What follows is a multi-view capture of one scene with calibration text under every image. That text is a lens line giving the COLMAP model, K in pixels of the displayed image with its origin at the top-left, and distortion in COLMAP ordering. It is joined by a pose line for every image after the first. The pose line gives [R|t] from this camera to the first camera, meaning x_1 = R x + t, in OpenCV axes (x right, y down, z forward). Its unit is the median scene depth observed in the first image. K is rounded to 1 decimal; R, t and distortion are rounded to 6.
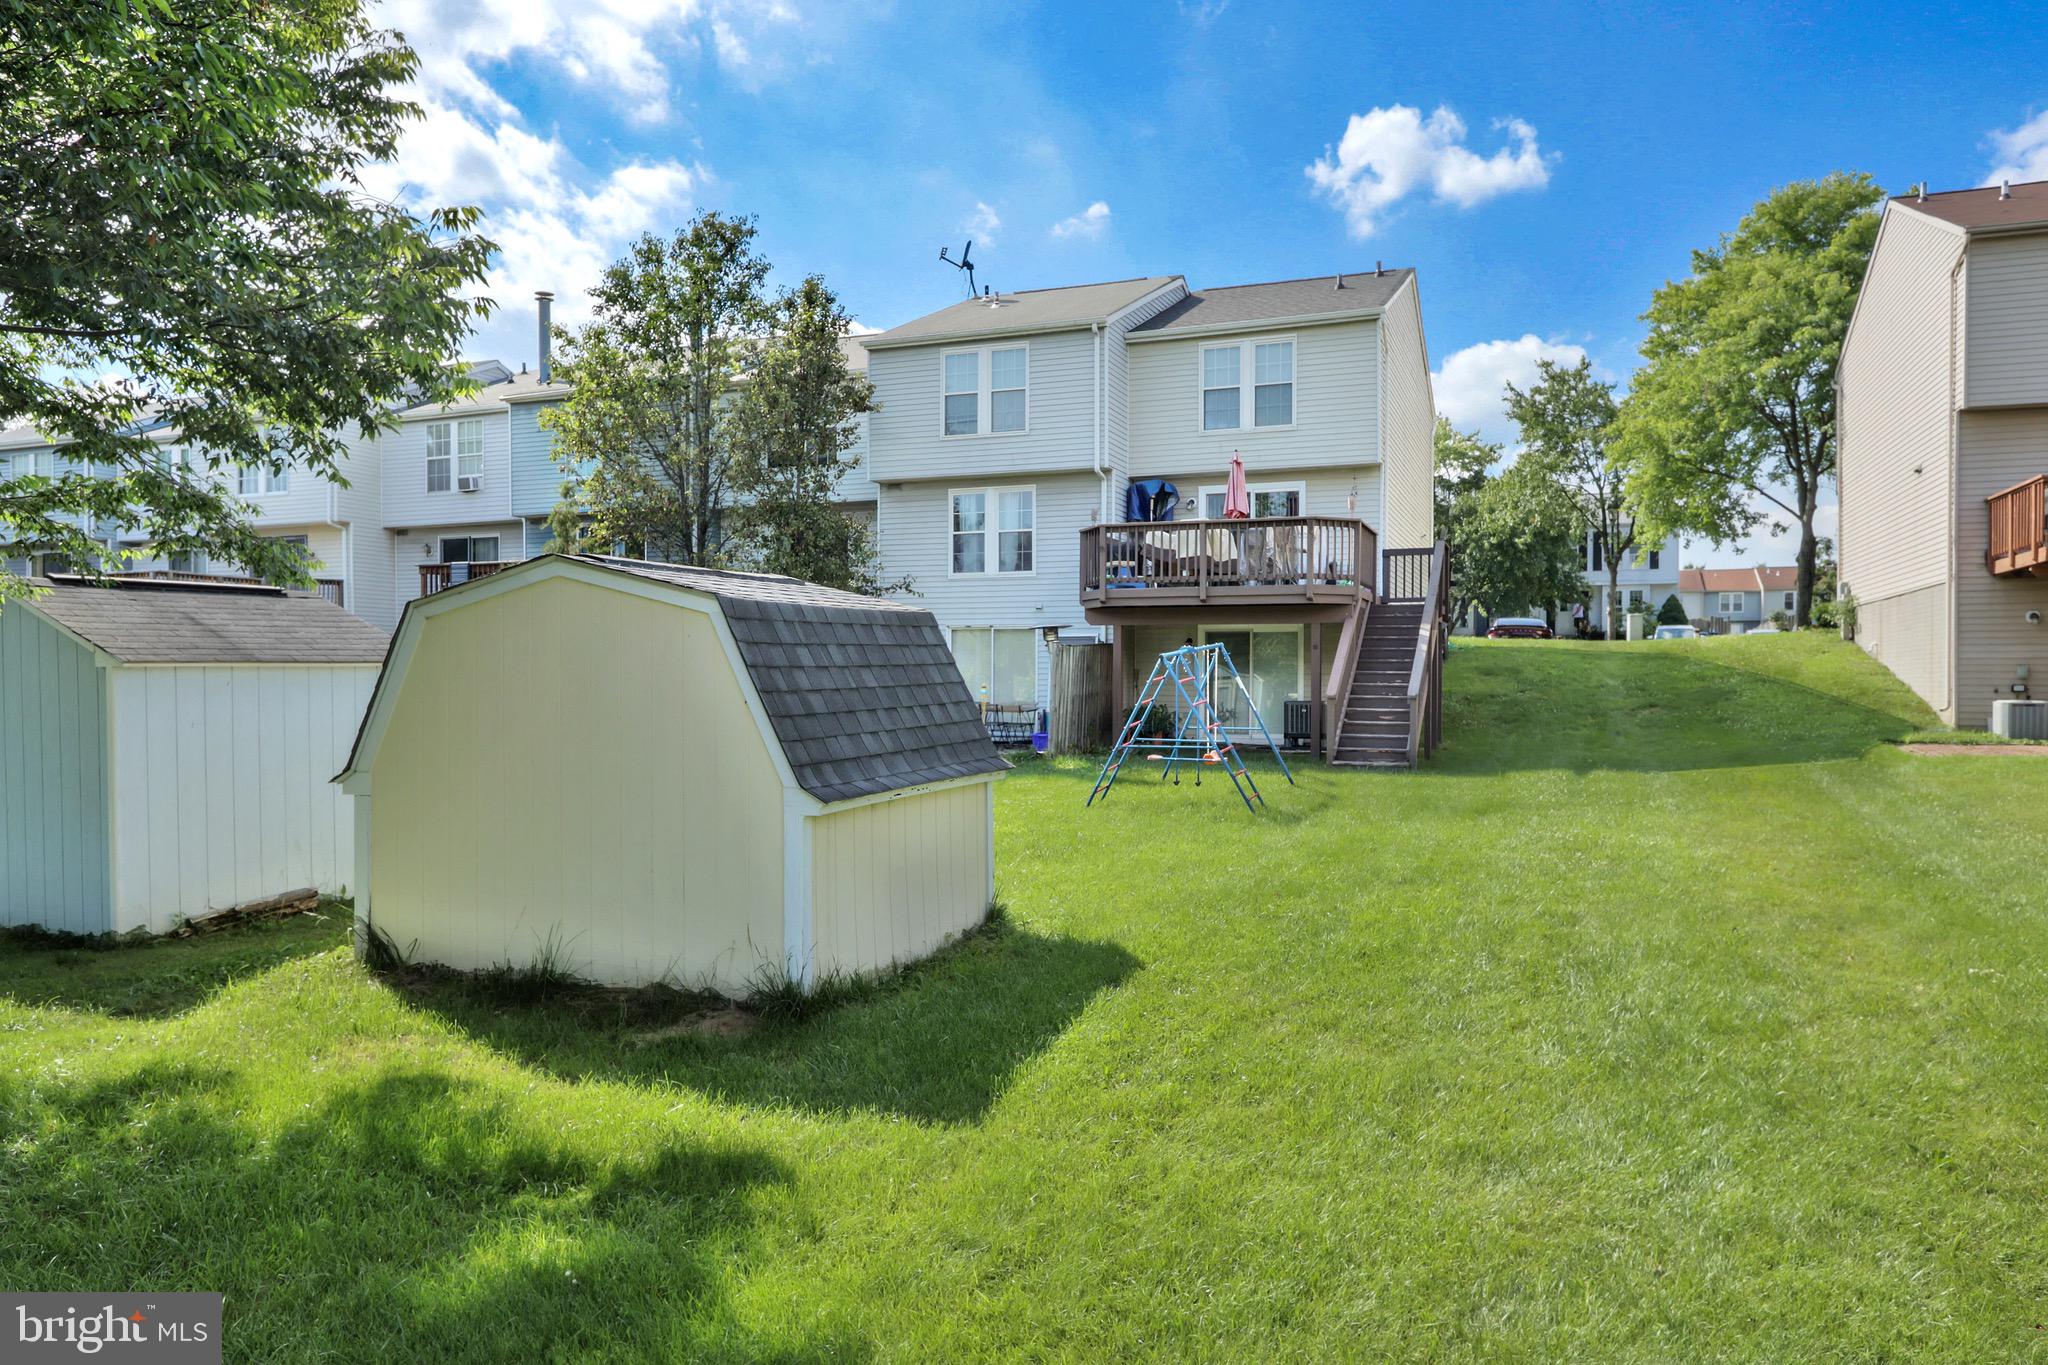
lens RADIAL K [[1405.9, 0, 1023.1], [0, 1405.9, 683.0], [0, 0, 1]] dist [0.002970, -0.000938]
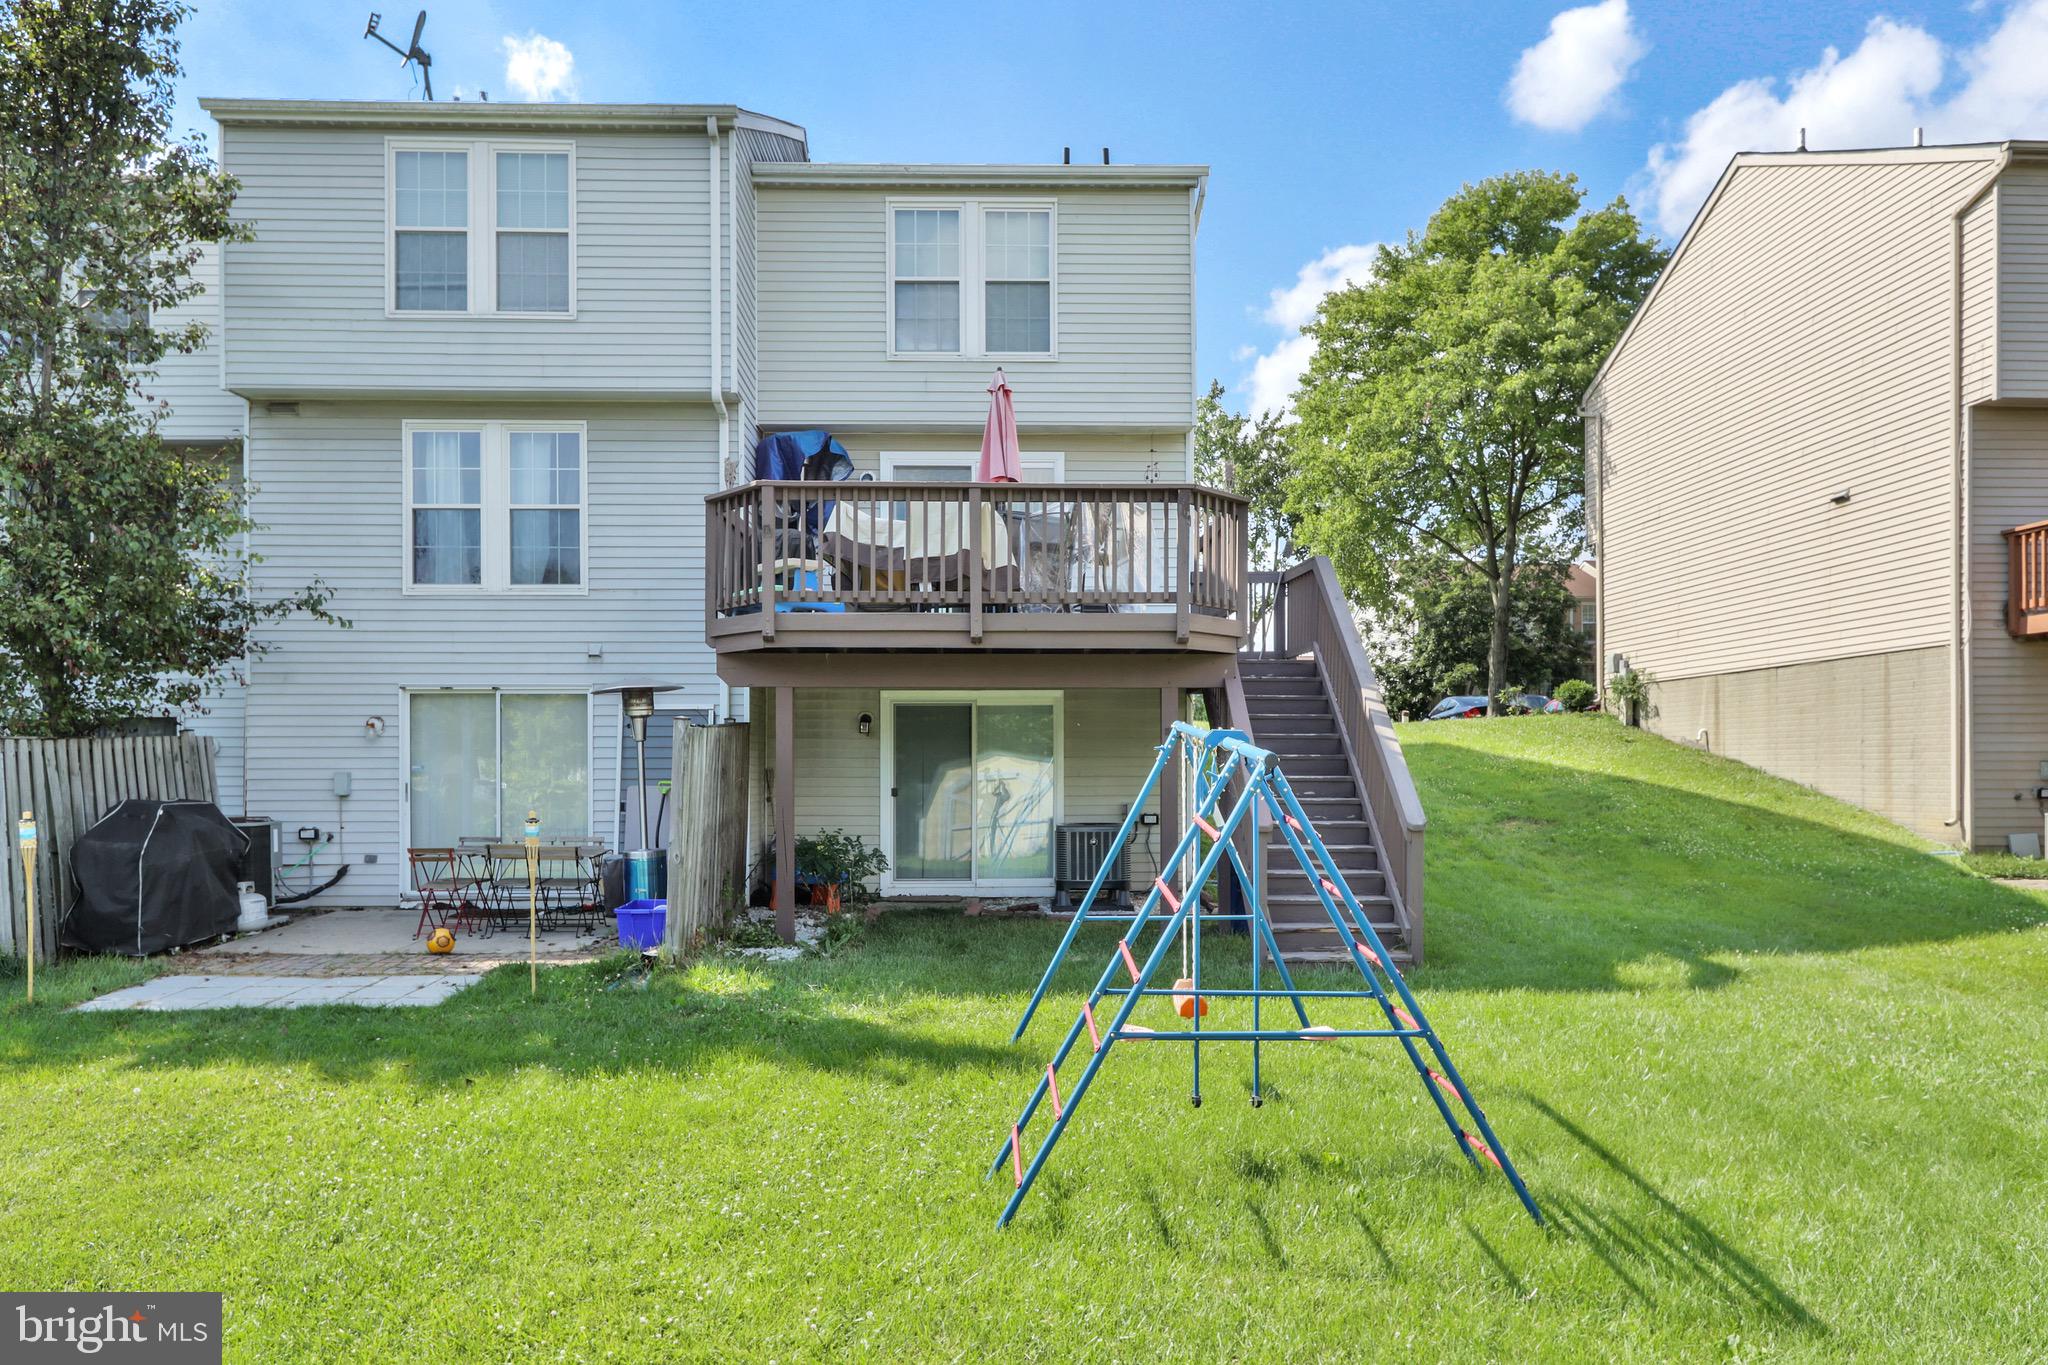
lens RADIAL K [[1405.9, 0, 1027.3], [0, 1405.9, 760.7], [0, 0, 1]] dist [0.002970, -0.000938]
pose [[0.915357, -0.003325, 0.402629, -0.053276], [0.004766, 0.999985, -0.002576, -0.011503], [-0.402615, 0.004277, 0.915359, 0.455570]]
